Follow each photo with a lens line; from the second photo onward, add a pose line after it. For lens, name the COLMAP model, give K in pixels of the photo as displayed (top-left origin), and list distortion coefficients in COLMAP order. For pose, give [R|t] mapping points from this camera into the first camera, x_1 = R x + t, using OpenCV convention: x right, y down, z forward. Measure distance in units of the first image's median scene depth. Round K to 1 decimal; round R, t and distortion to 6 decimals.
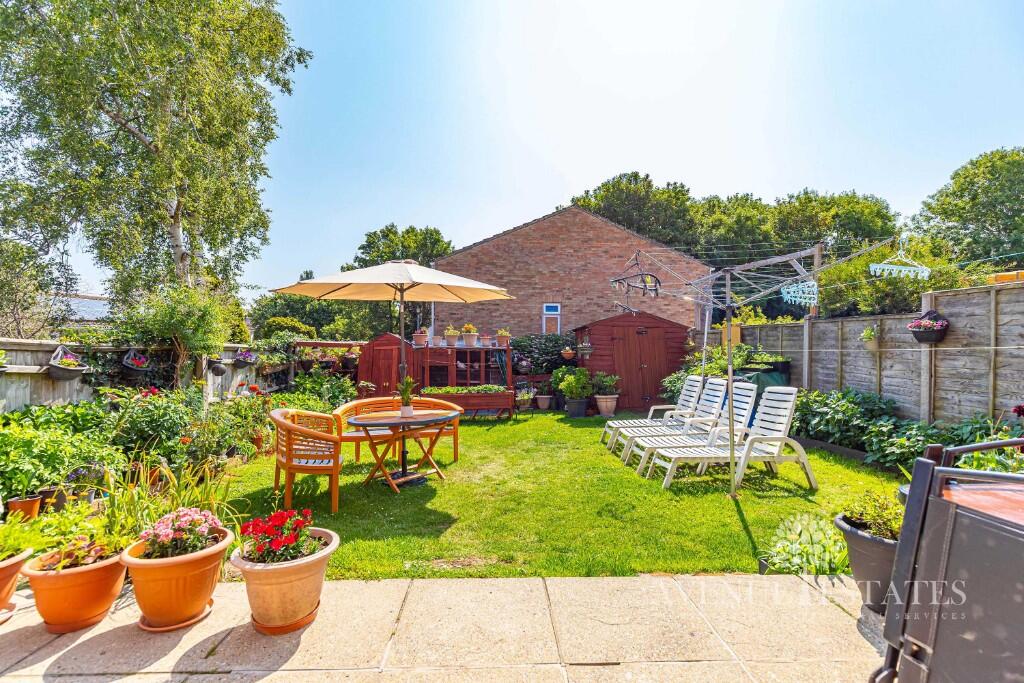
lens RADIAL K [[468.1, 0, 522.5], [0, 468.1, 338.3], [0, 0, 1]] dist [0.001872, -0.000011]
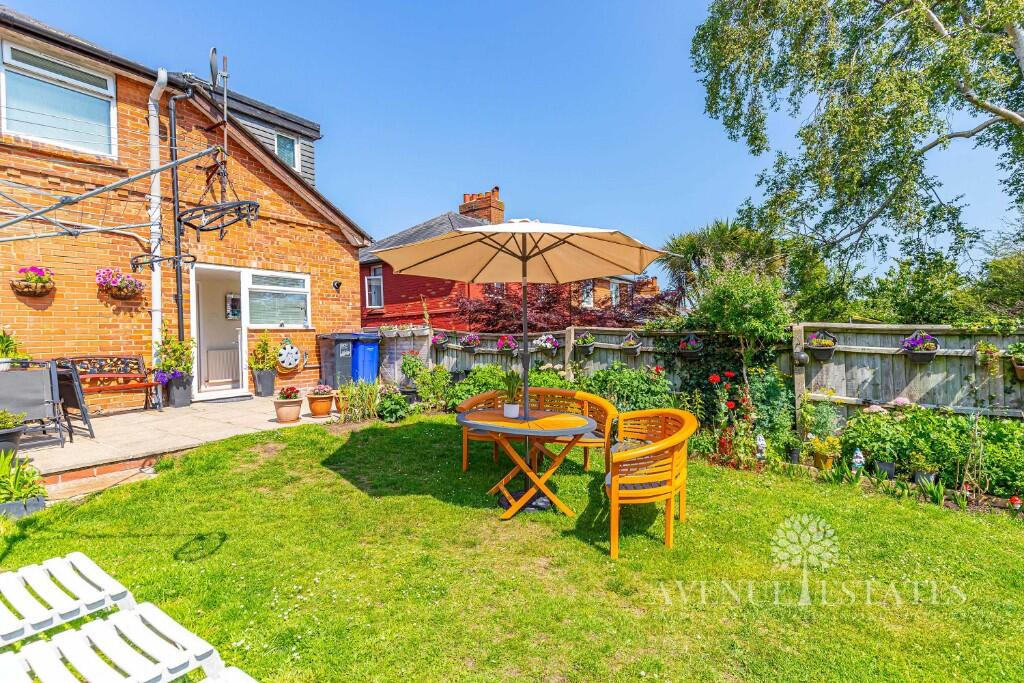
lens RADIAL K [[476.8, 0, 513.1], [0, 476.8, 328.5], [0, 0, 1]] dist [0.002822, 0.000535]
pose [[-0.596721, -0.011446, -0.802367, 0.419973], [0.023991, 0.999197, -0.032097, 0.043149], [0.802090, -0.038403, -0.595968, 1.506152]]
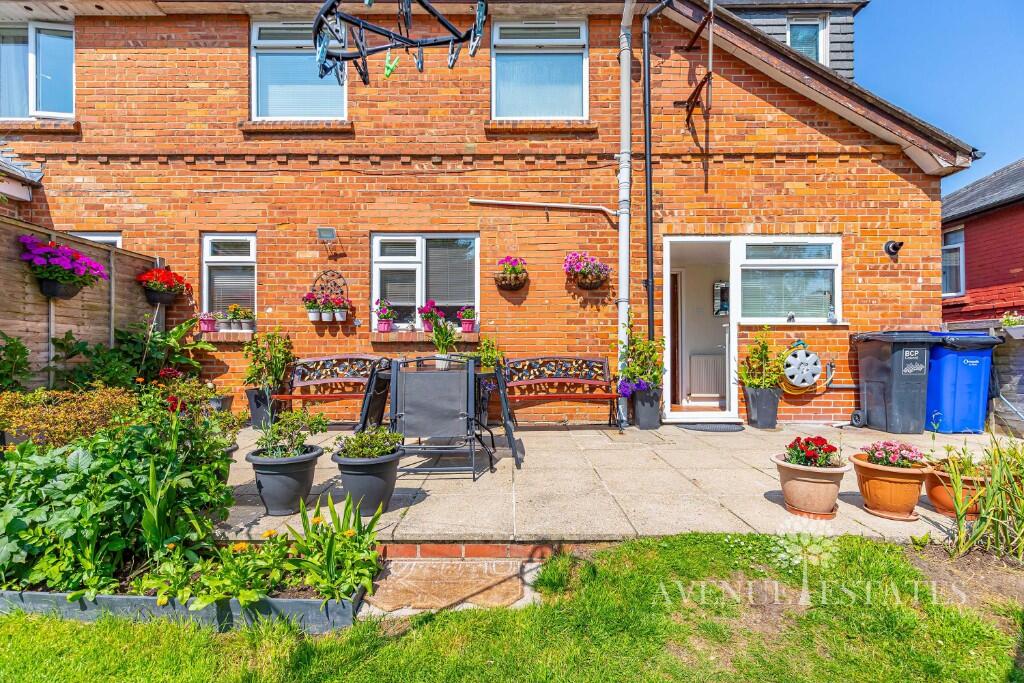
lens RADIAL K [[466.0, 0, 510.1], [0, 466.0, 357.9], [0, 0, 1]] dist [0.003914, 0.000144]
pose [[-0.998687, -0.011029, 0.050019, 0.122460], [-0.010892, 0.999936, 0.003009, 0.049214], [-0.050049, 0.002460, -0.998744, 0.906120]]
